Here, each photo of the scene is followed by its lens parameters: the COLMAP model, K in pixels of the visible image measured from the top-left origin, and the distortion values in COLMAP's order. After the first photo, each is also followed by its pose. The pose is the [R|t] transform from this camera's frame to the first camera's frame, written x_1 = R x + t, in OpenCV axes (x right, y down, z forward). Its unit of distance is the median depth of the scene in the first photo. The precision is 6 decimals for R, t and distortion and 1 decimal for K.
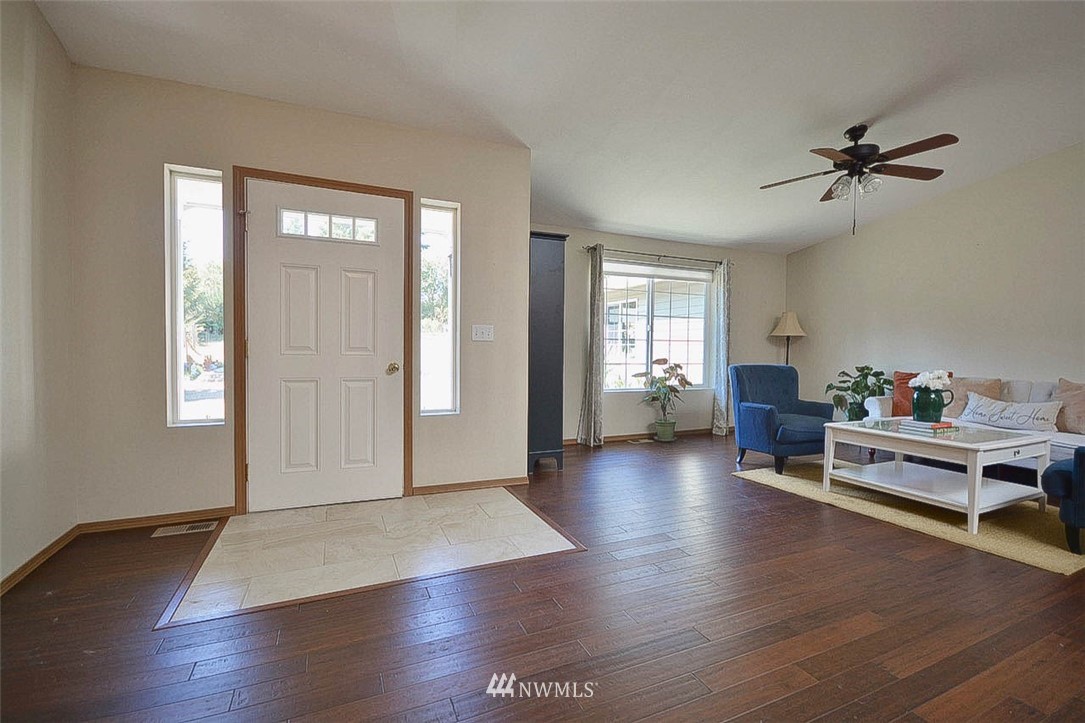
lens RADIAL K [[479.7, 0, 544.0], [0, 479.7, 363.9], [0, 0, 1]] dist [-0.003695, -0.001078]
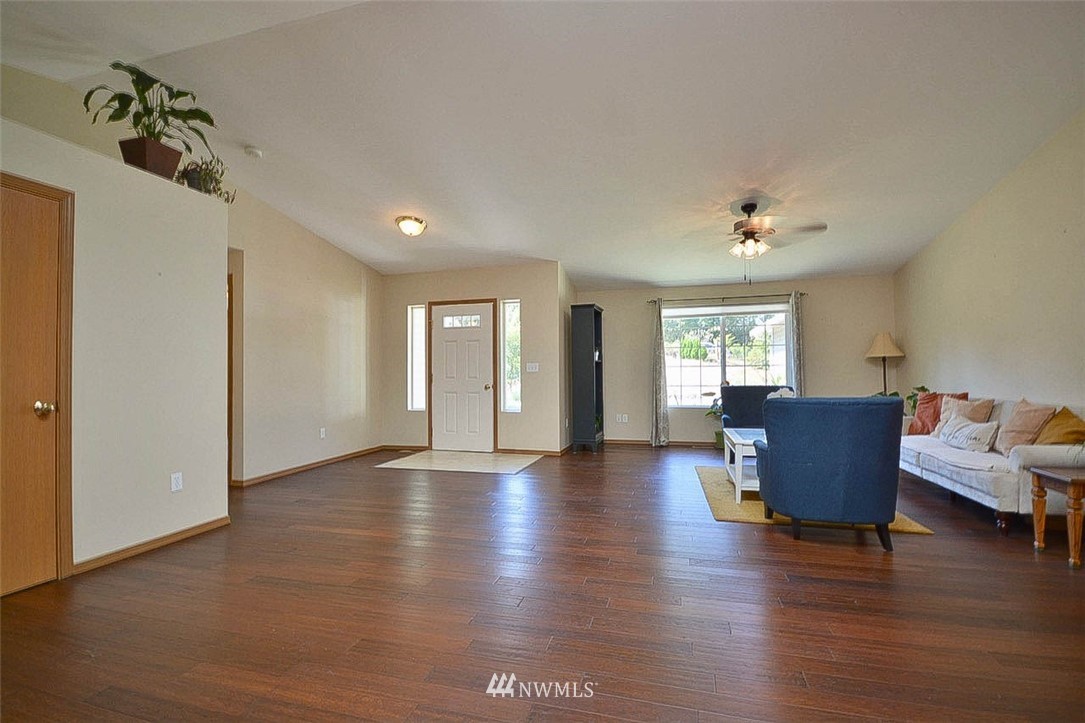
lens RADIAL K [[479.7, 0, 541.5], [0, 479.7, 363.3], [0, 0, 1]] dist [-0.003695, -0.001078]
pose [[0.758495, -0.033923, -0.650795, 1.118756], [-0.002629, 0.998477, -0.055110, 0.018950], [0.651674, 0.043512, 0.757250, -0.360508]]
